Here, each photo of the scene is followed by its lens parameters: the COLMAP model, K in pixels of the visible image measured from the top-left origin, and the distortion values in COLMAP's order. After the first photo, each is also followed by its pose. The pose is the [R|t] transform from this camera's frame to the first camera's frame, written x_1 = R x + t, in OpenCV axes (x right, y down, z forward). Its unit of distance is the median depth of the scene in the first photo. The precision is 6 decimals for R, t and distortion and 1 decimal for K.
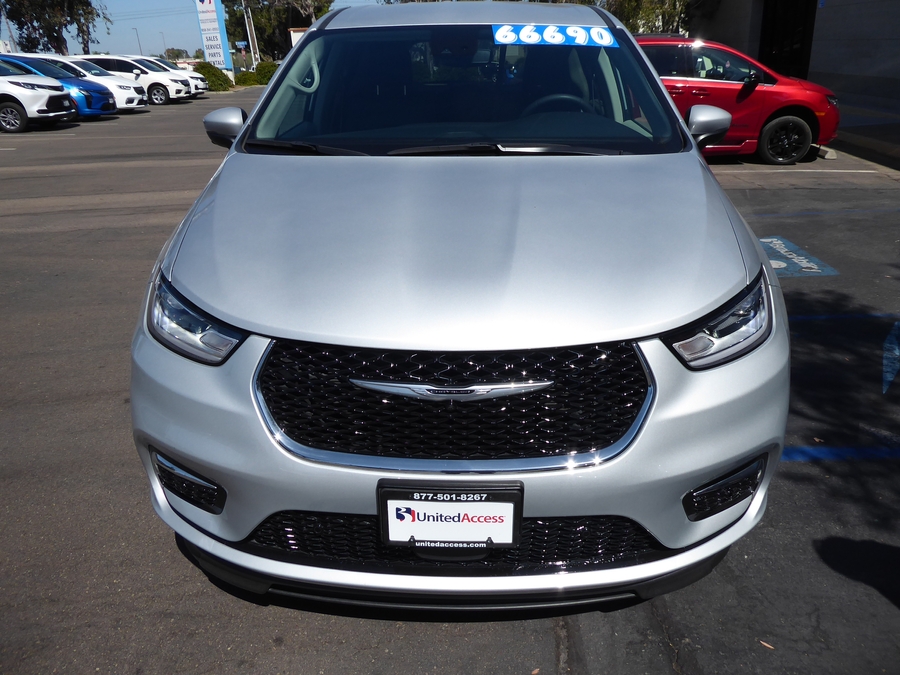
lens RADIAL K [[613.2, 0, 455.7], [0, 613.2, 326.6], [0, 0, 1]] dist [-0.007667, -0.008956]
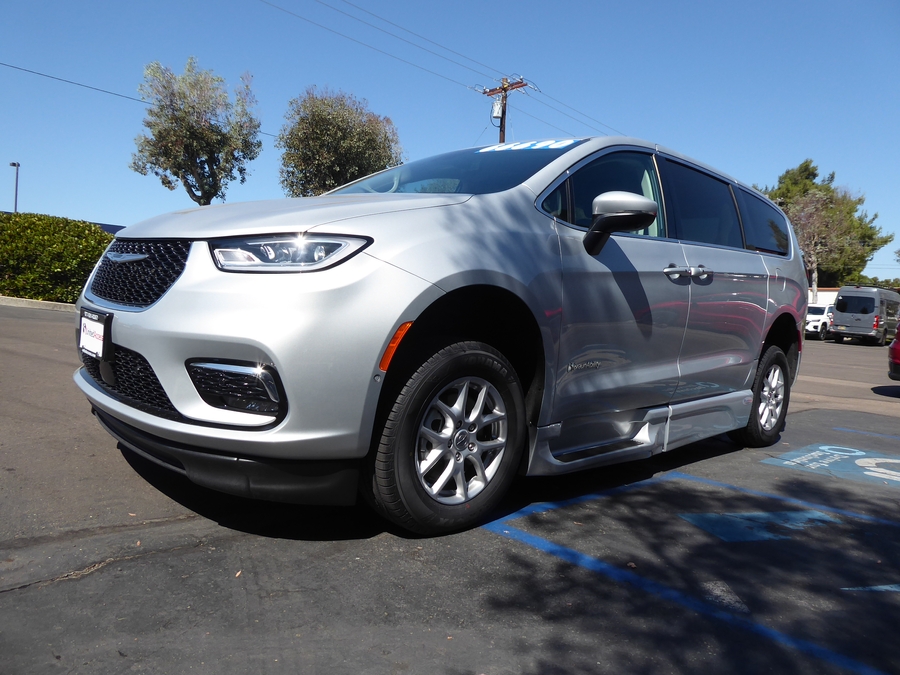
lens RADIAL K [[613.2, 0, 452.1], [0, 613.2, 335.8], [0, 0, 1]] dist [-0.007667, -0.008956]
pose [[0.722829, 0.121534, -0.680255, 1.414420], [-0.355567, 0.909508, -0.215329, 0.262108], [0.592528, 0.397523, 0.700633, 0.355065]]
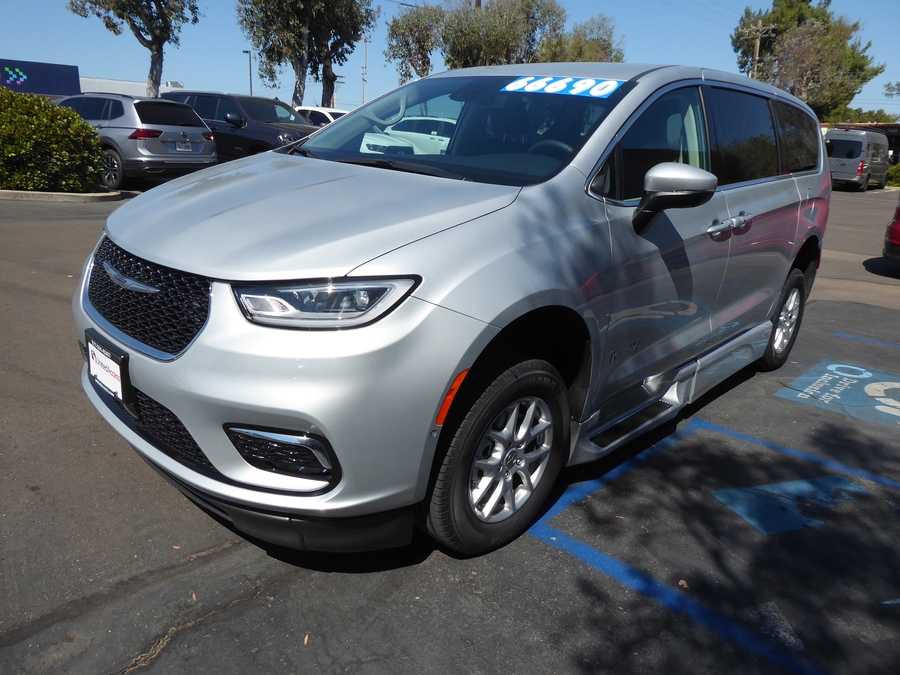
lens RADIAL K [[613.2, 0, 454.6], [0, 613.2, 330.3], [0, 0, 1]] dist [-0.007667, -0.008956]
pose [[0.751966, 0.257731, -0.606731, 1.181050], [-0.328791, 0.944381, -0.006335, -0.026943], [0.571353, 0.204251, 0.794882, 0.246330]]
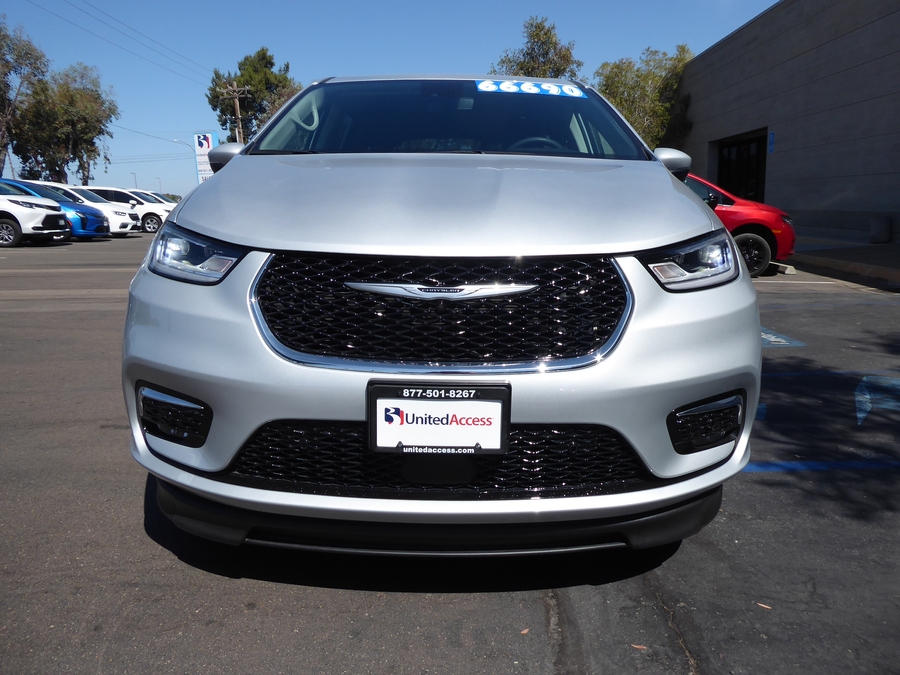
lens RADIAL K [[613.2, 0, 454.6], [0, 613.2, 335.9], [0, 0, 1]] dist [-0.007667, -0.008956]
pose [[0.999413, 0.013184, 0.031607, -0.013199], [-0.006609, 0.979828, -0.199734, 0.304369], [-0.033603, 0.199408, 0.979340, -0.010850]]
